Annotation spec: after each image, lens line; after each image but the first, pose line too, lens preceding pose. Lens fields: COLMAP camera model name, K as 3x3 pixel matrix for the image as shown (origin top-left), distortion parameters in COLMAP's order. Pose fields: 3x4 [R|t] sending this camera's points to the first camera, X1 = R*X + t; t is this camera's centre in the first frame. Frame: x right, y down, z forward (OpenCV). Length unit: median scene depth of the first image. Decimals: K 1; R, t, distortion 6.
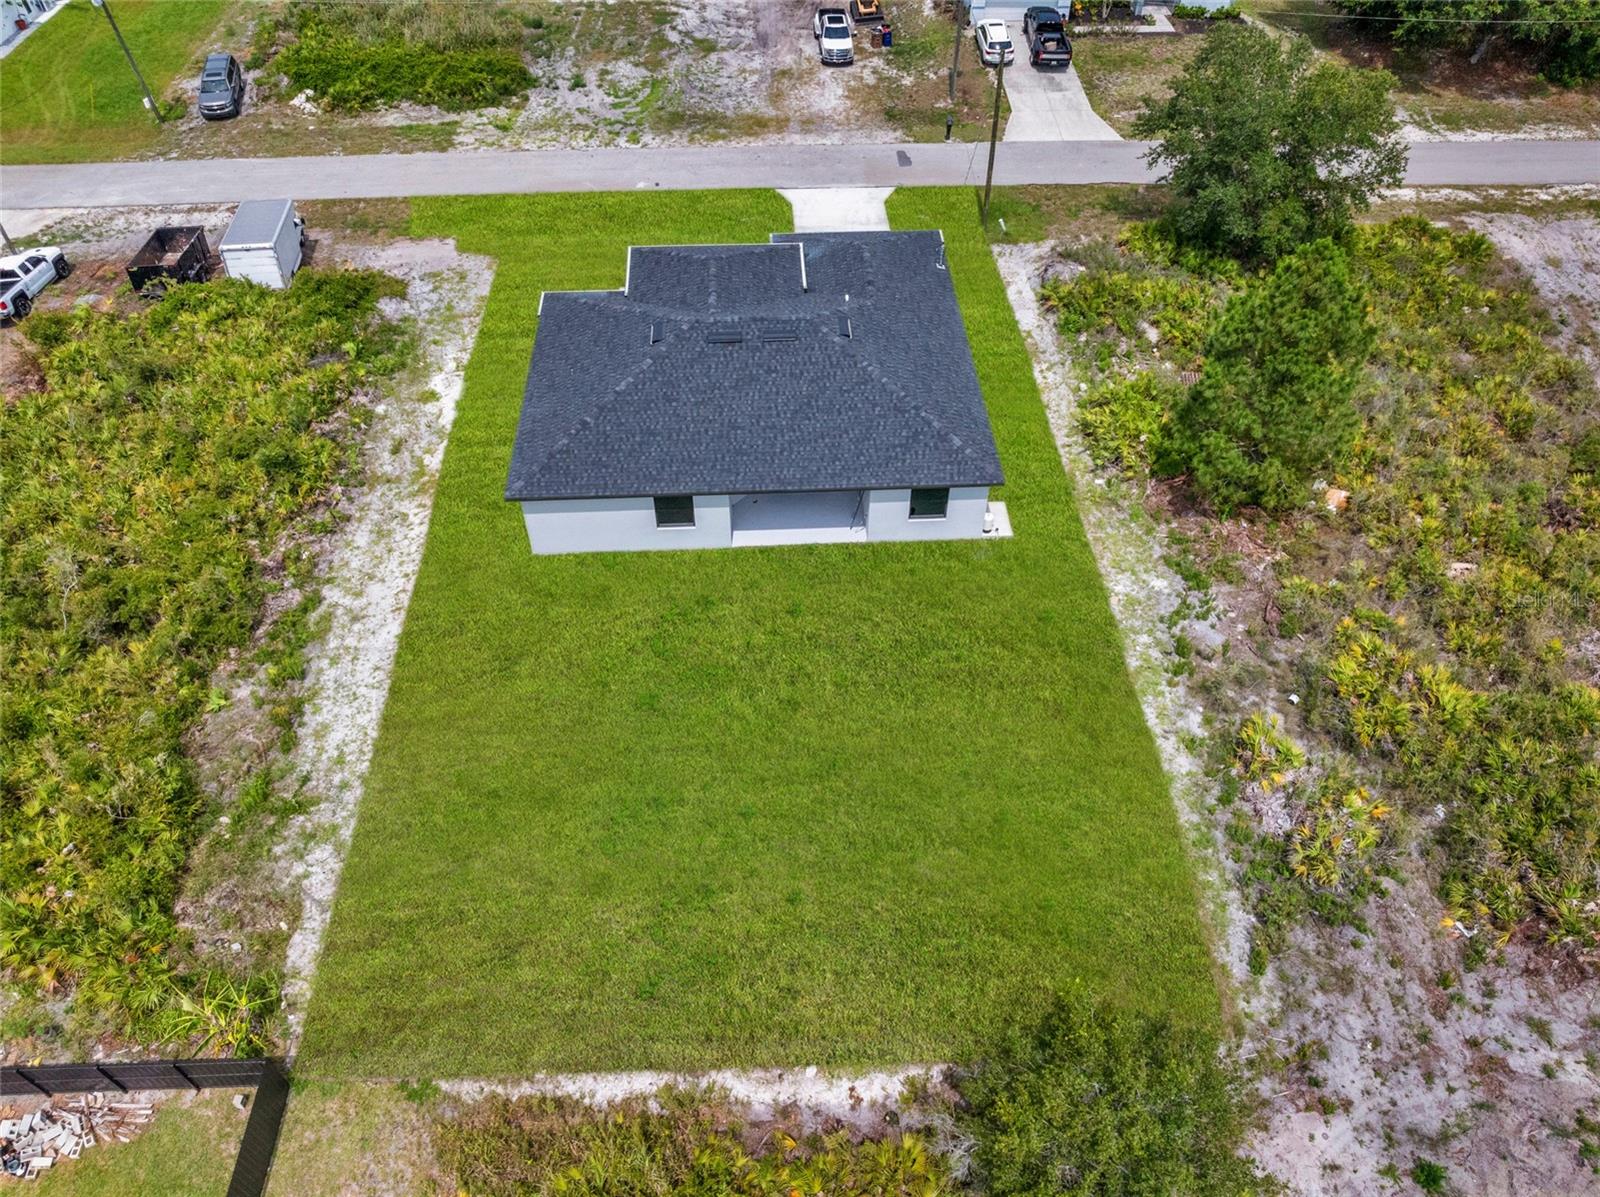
lens RADIAL K [[1130.7, 0, 802.5], [0, 1130.7, 597.8], [0, 0, 1]] dist [-0.061023, 0.033141]
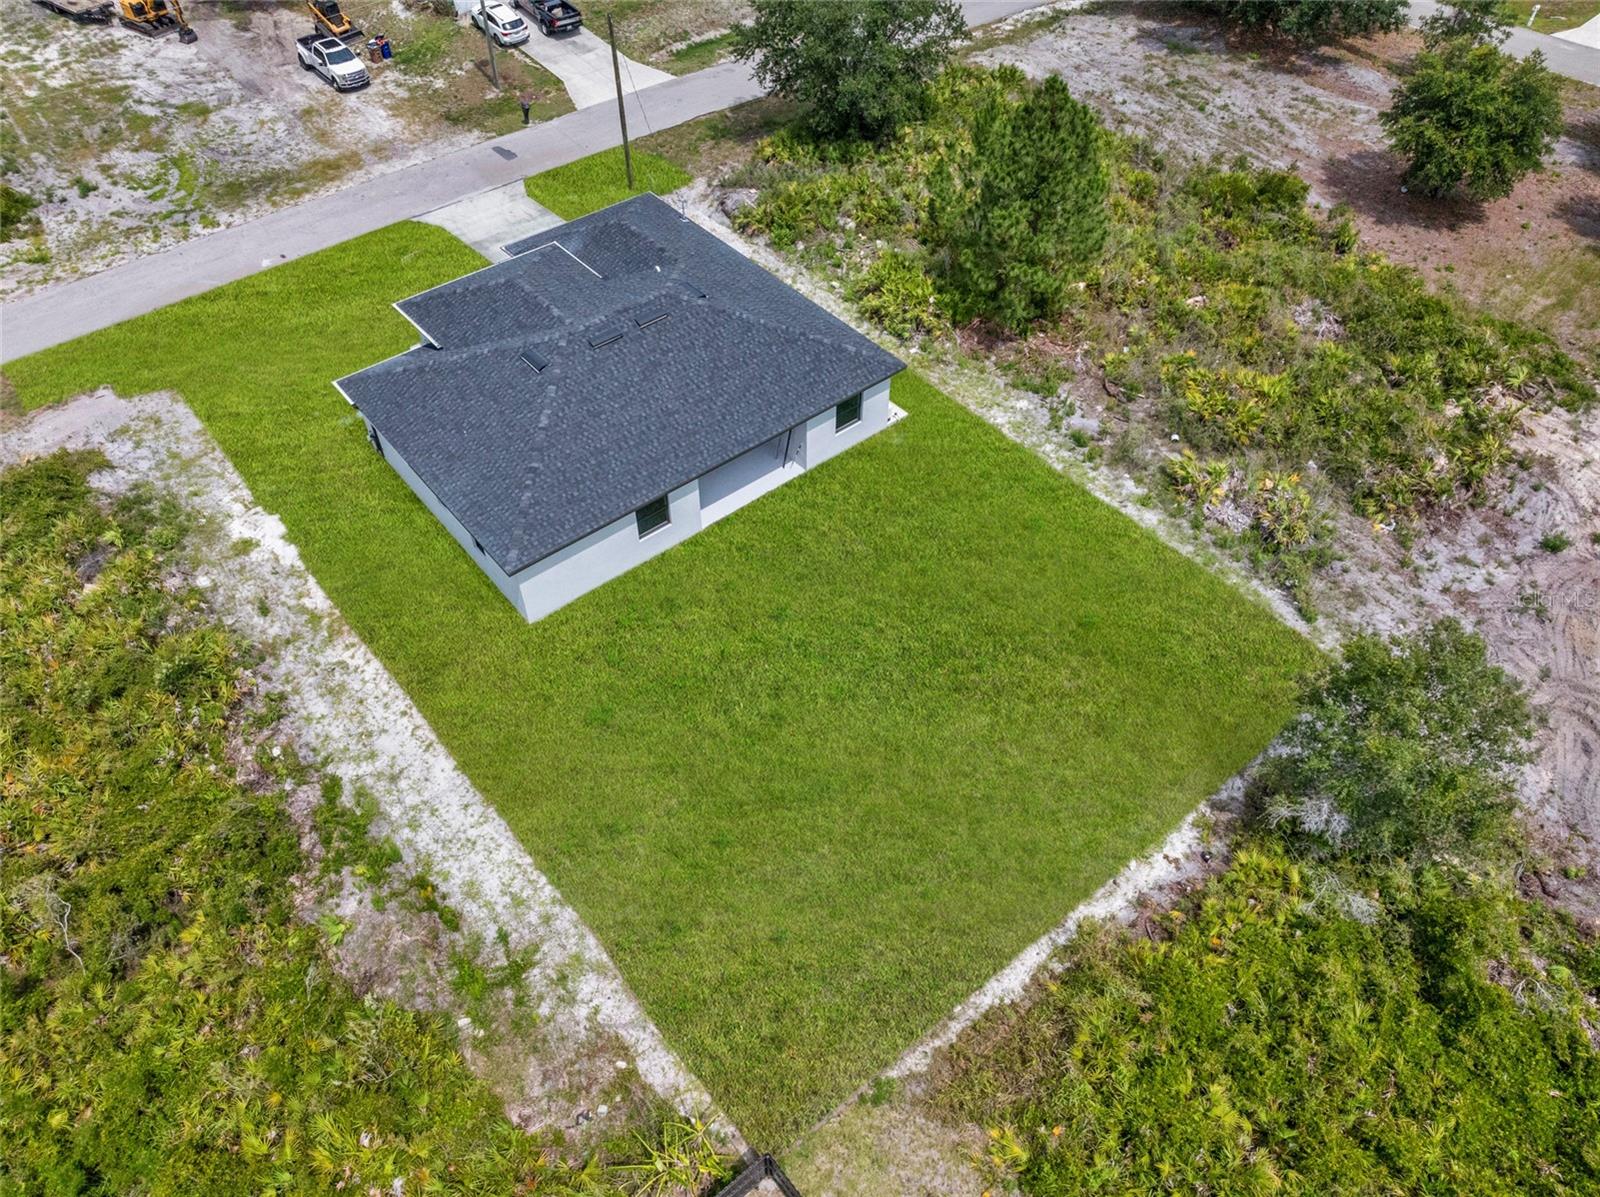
lens RADIAL K [[1130.7, 0, 802.5], [0, 1130.7, 597.8], [0, 0, 1]] dist [-0.061023, 0.033141]
pose [[0.800291, -0.442766, 0.404343, -0.415339], [0.436276, 0.892575, 0.113900, -0.064418], [-0.411338, 0.085252, 0.907487, 0.057824]]
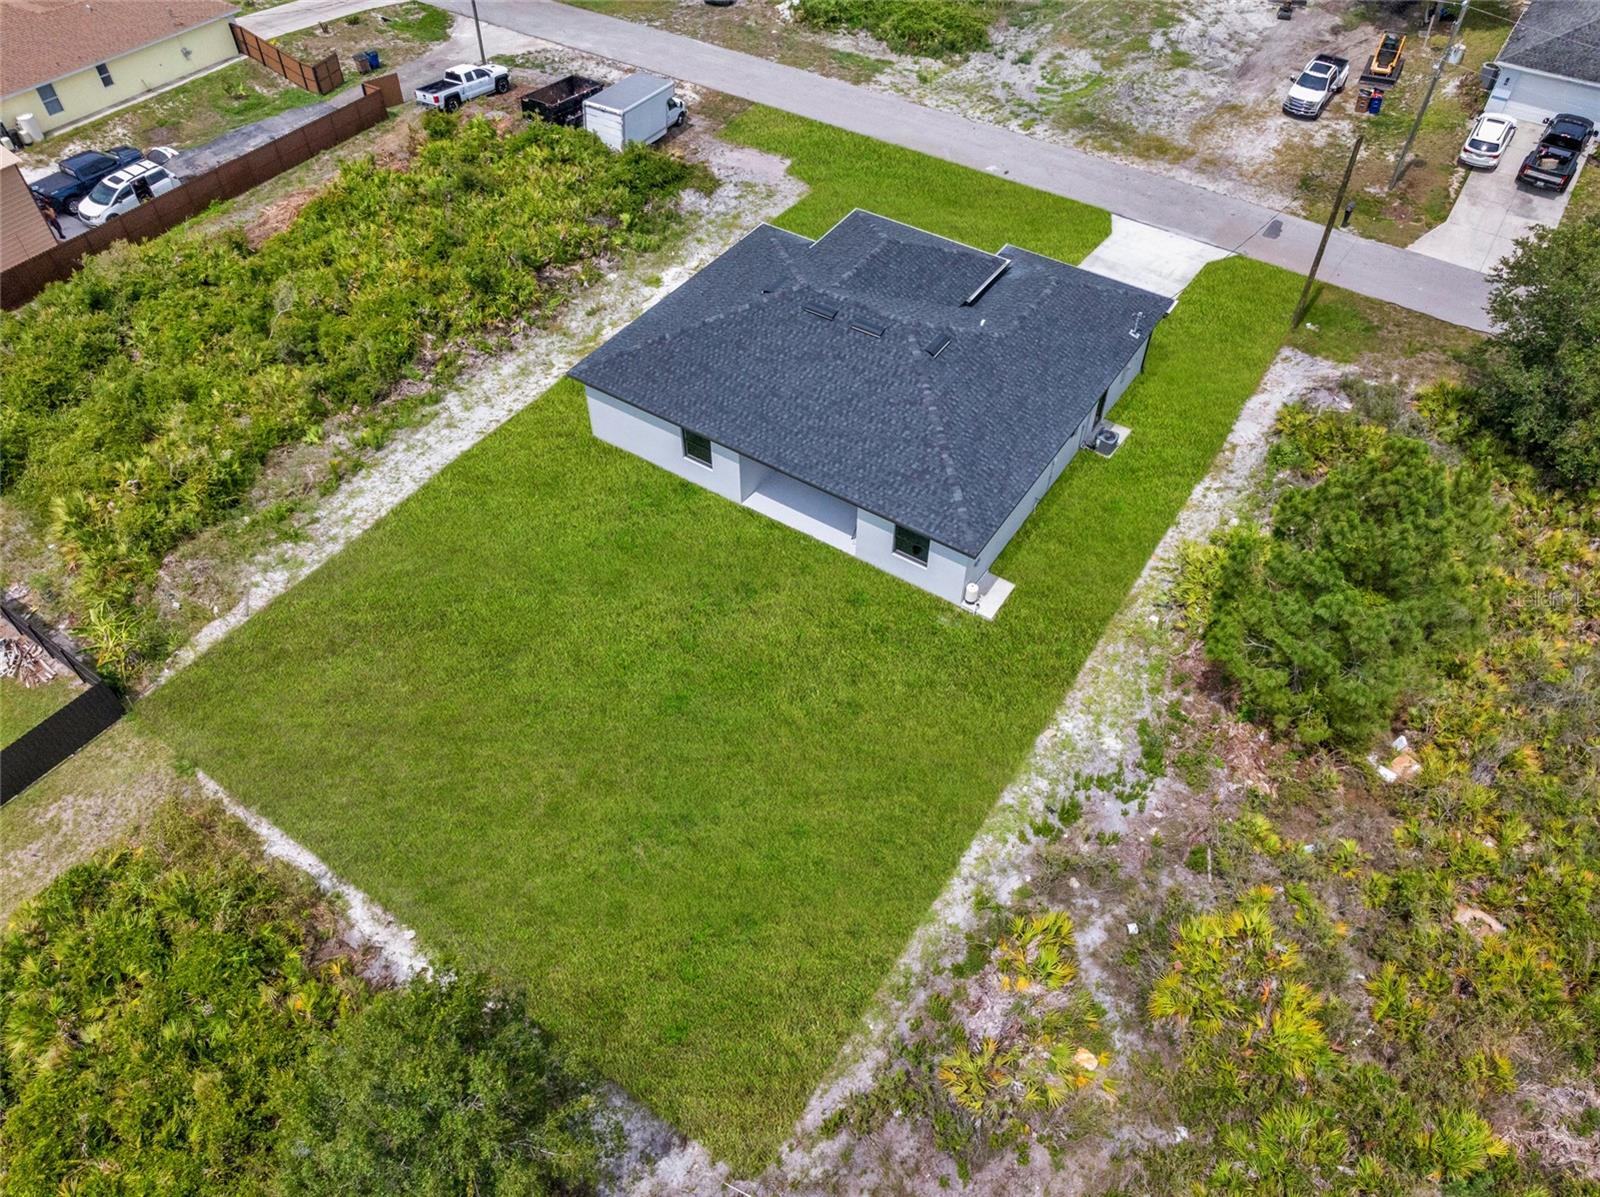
lens RADIAL K [[1130.7, 0, 802.5], [0, 1130.7, 597.8], [0, 0, 1]] dist [-0.061023, 0.033141]
pose [[0.805309, 0.440787, -0.396464, 0.414009], [-0.432721, 0.894144, 0.115149, -0.108328], [0.405252, 0.078828, 0.910800, 0.100573]]
